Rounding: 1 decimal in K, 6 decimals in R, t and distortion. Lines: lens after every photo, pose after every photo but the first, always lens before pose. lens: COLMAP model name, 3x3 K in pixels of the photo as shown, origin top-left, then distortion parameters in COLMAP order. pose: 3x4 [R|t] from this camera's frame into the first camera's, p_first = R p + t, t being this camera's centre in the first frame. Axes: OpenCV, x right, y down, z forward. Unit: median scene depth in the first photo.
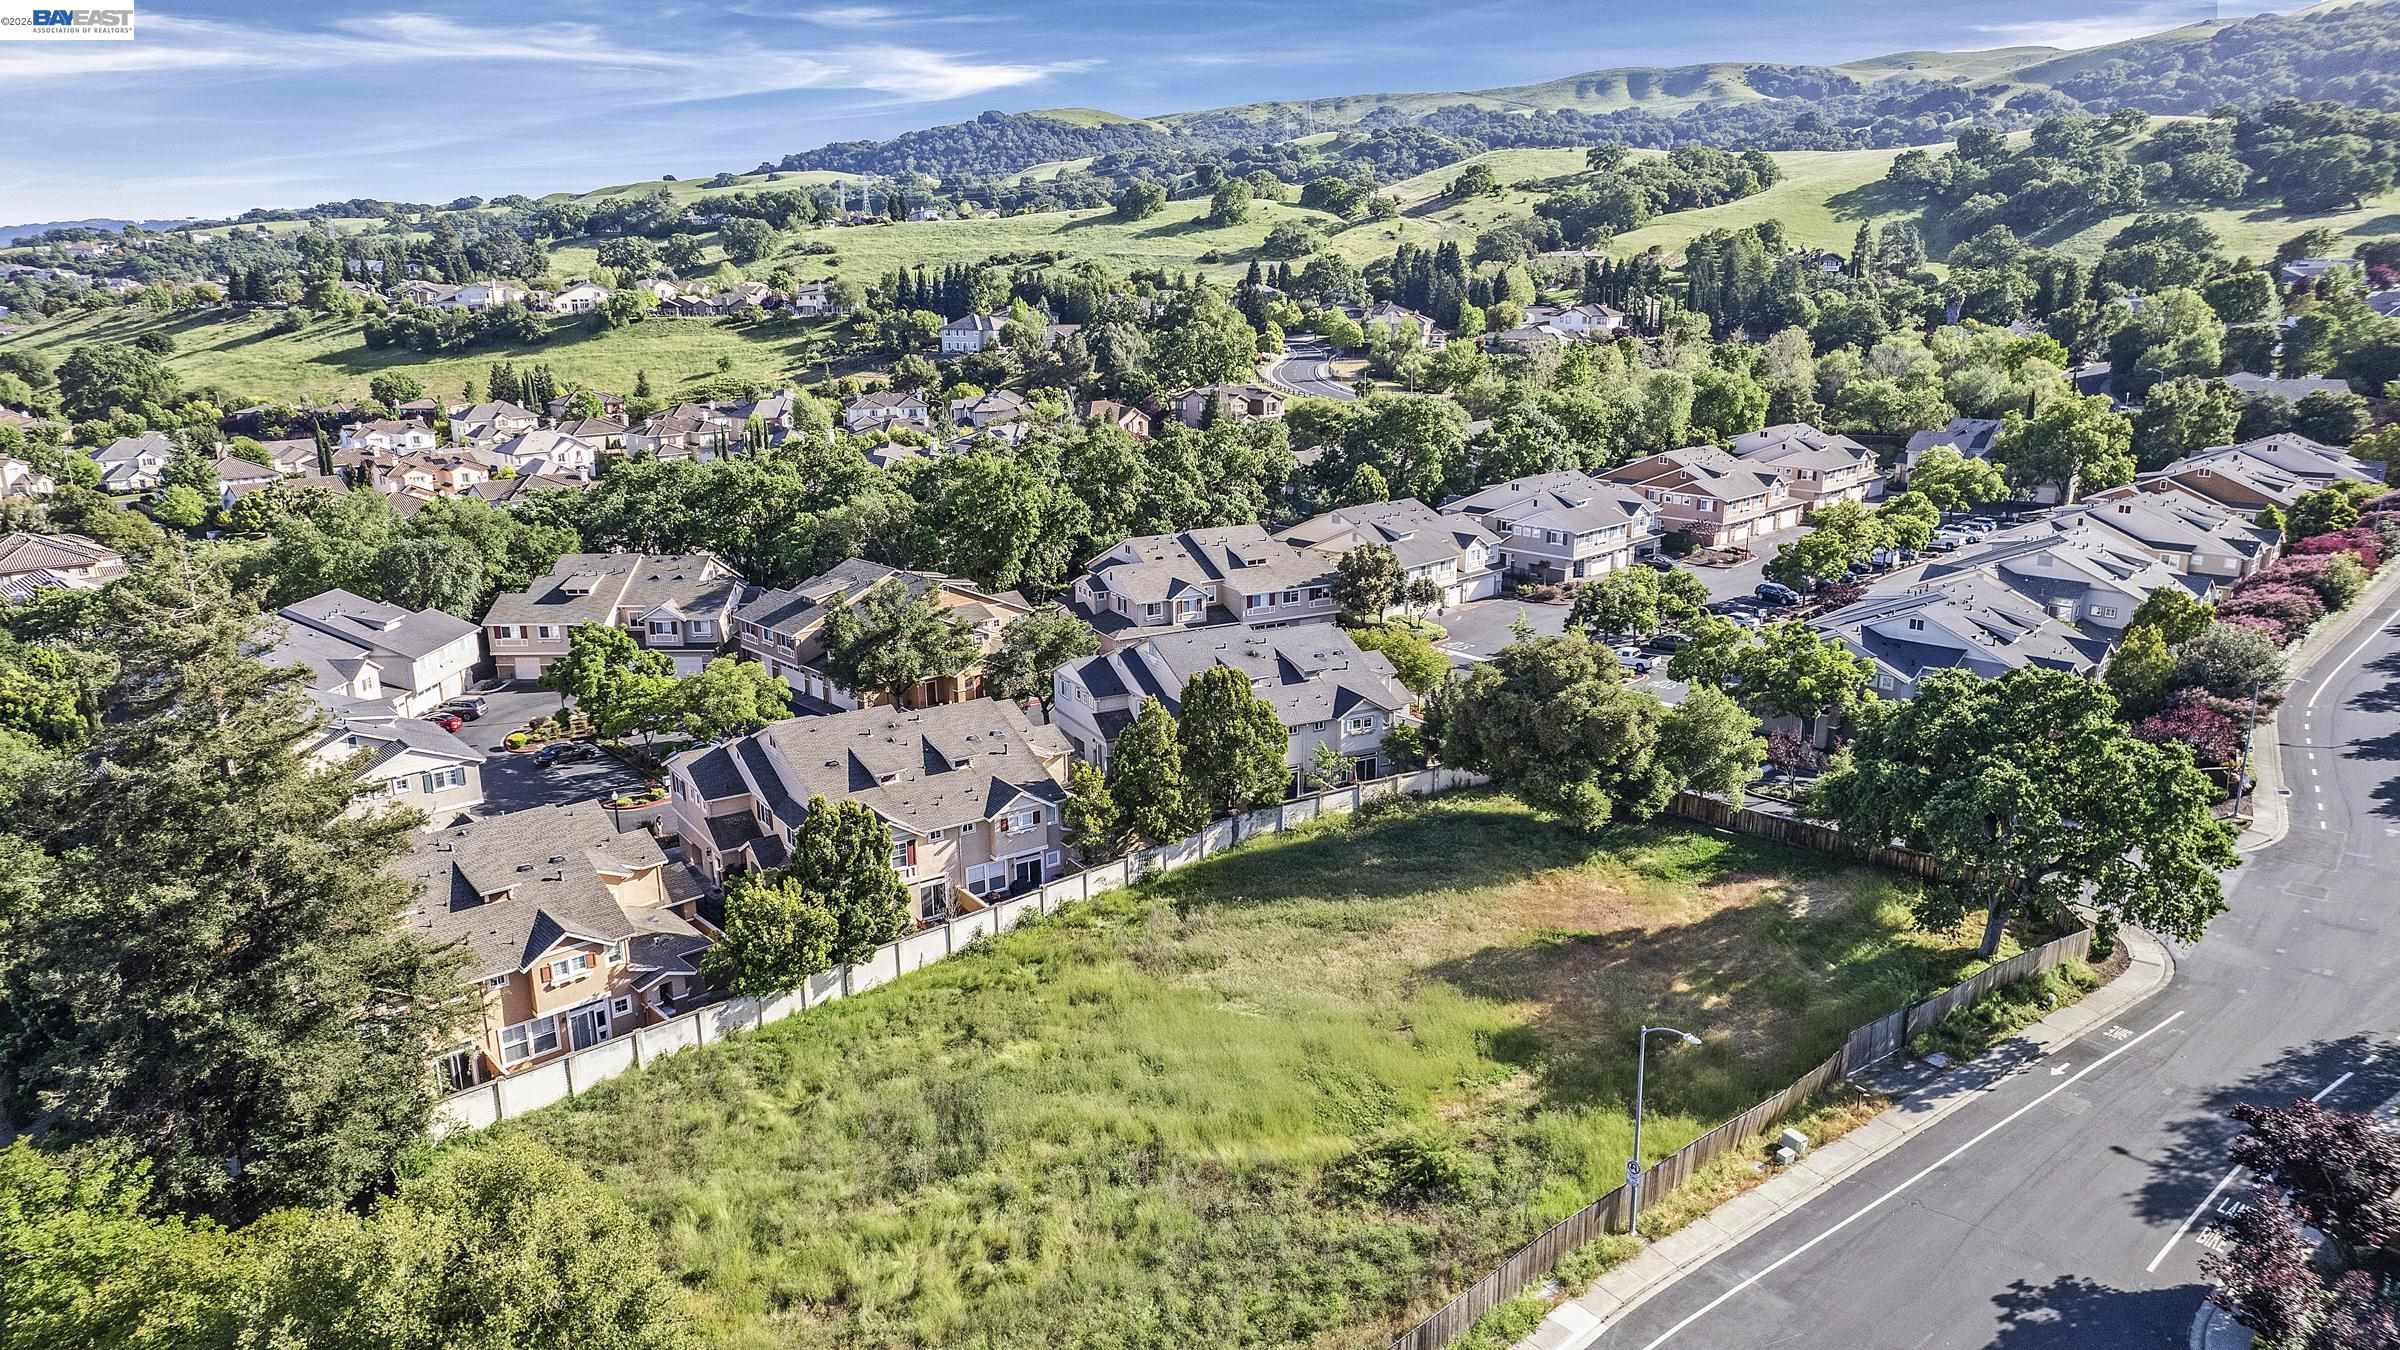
lens RADIAL K [[1530.4, 0, 1201.8], [0, 1530.4, 667.6], [0, 0, 1]] dist [-0.058307, 0.083721]
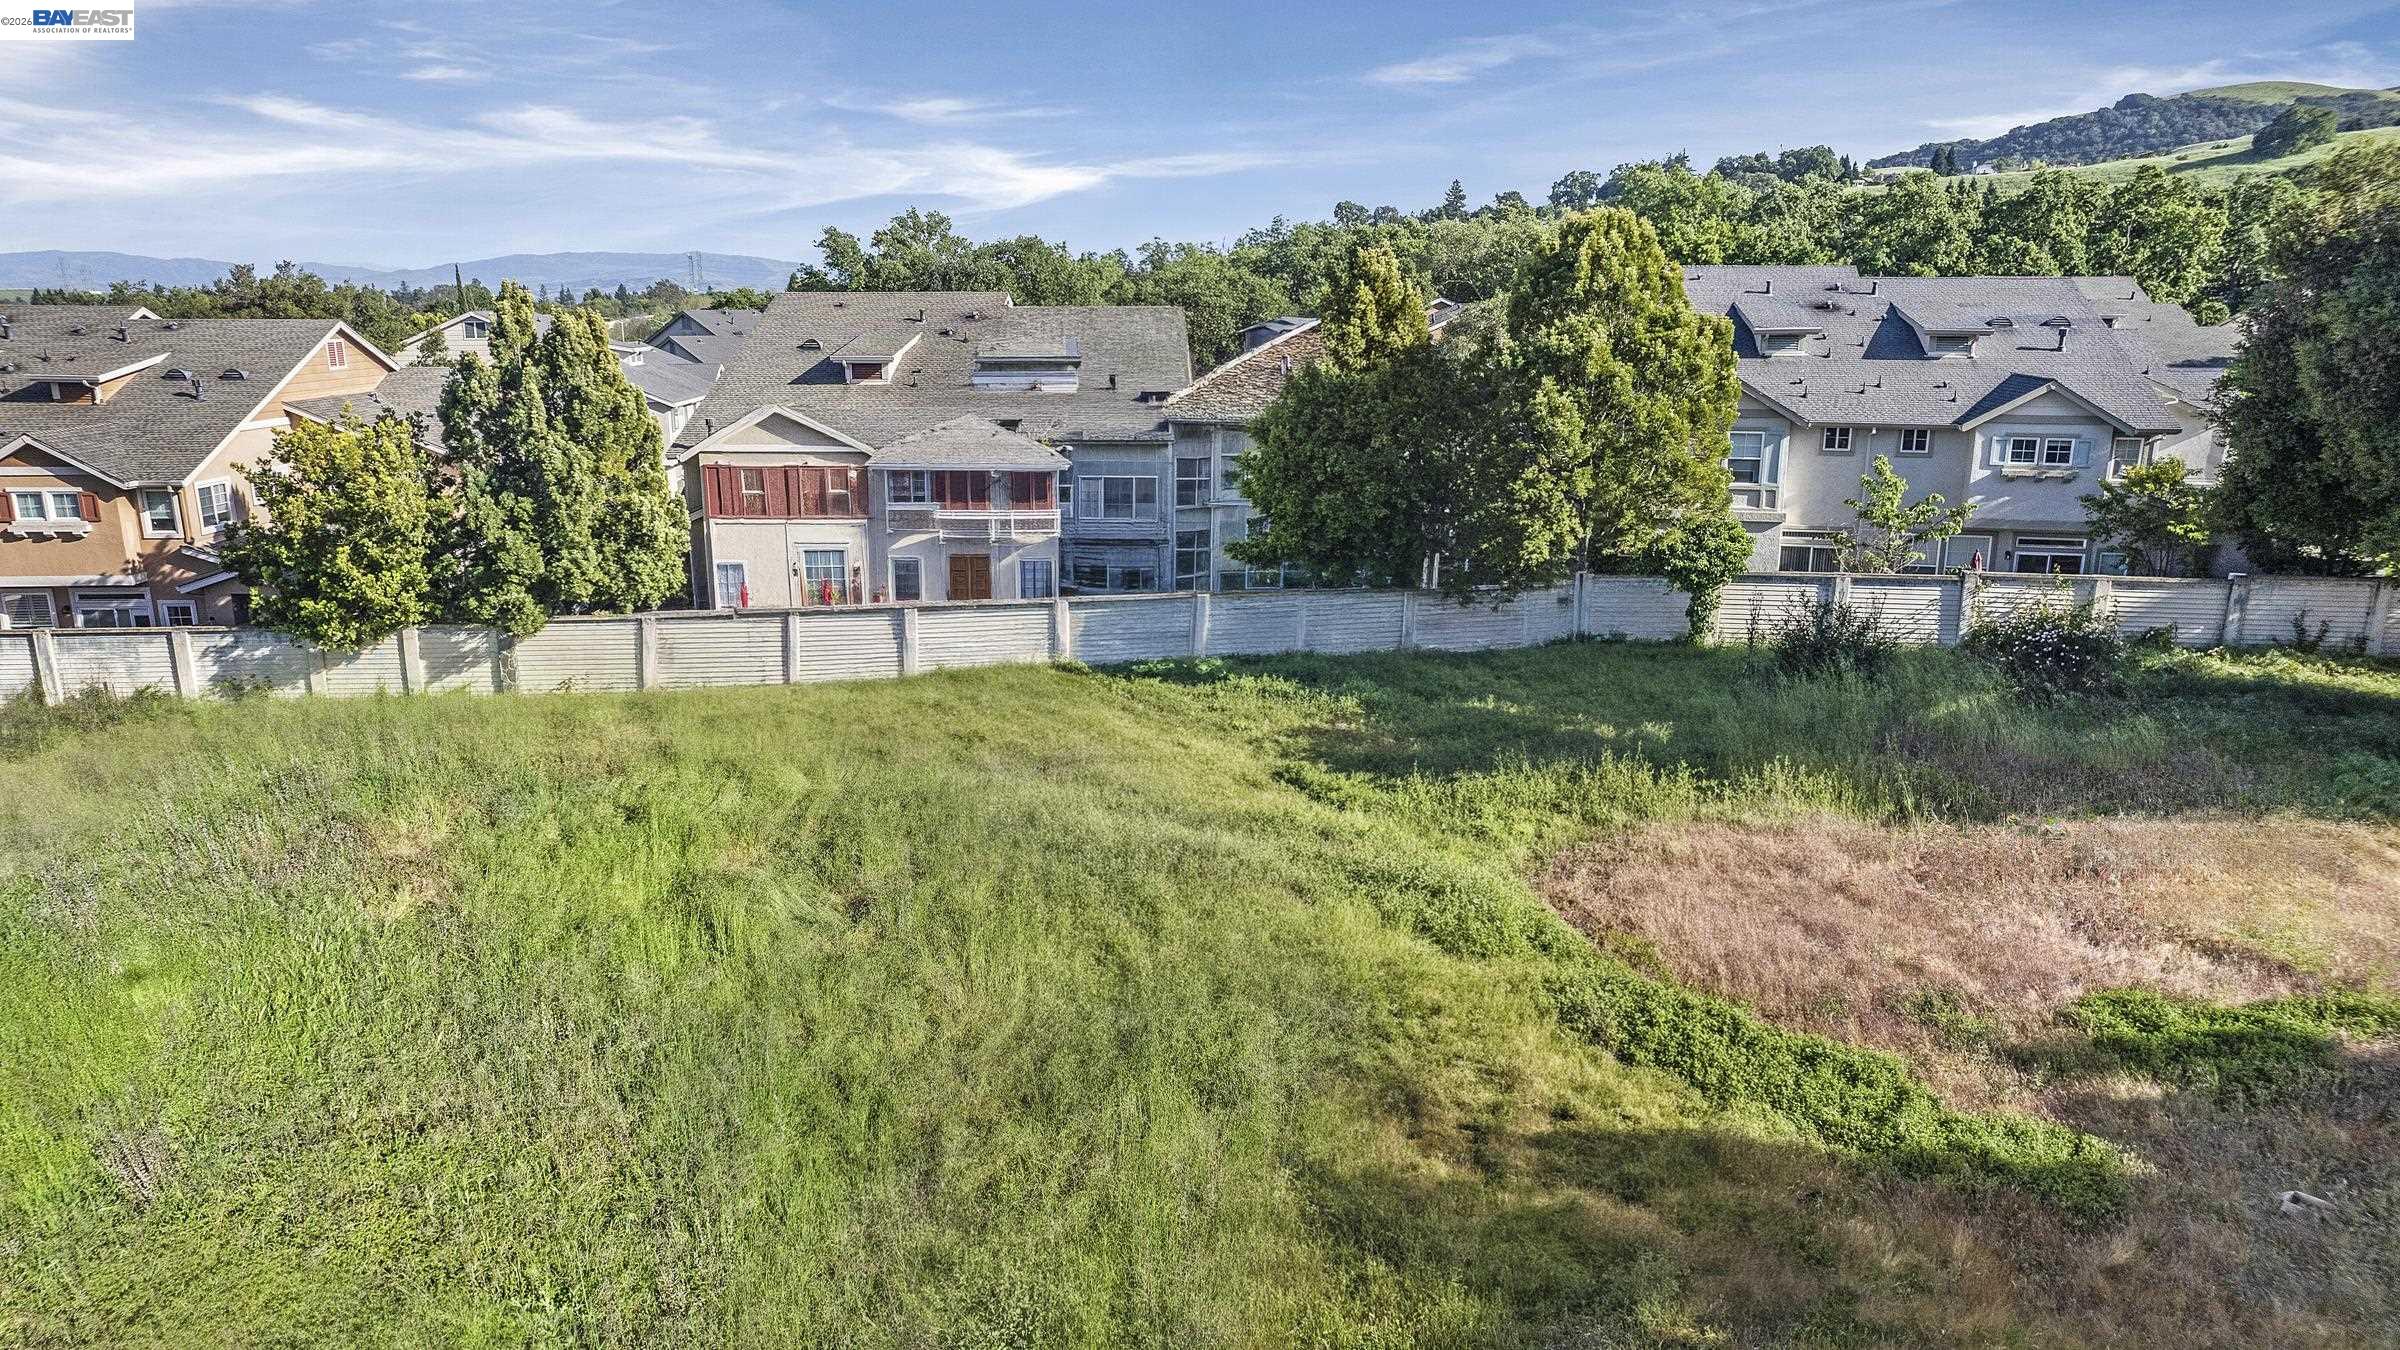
lens RADIAL K [[1530.4, 0, 1201.8], [0, 1530.4, 667.6], [0, 0, 1]] dist [-0.058307, 0.083721]
pose [[0.783796, 0.152901, -0.601901, 0.048893], [-0.165651, 0.985575, 0.034656, 0.031136], [0.598518, 0.072542, 0.797818, 0.152668]]
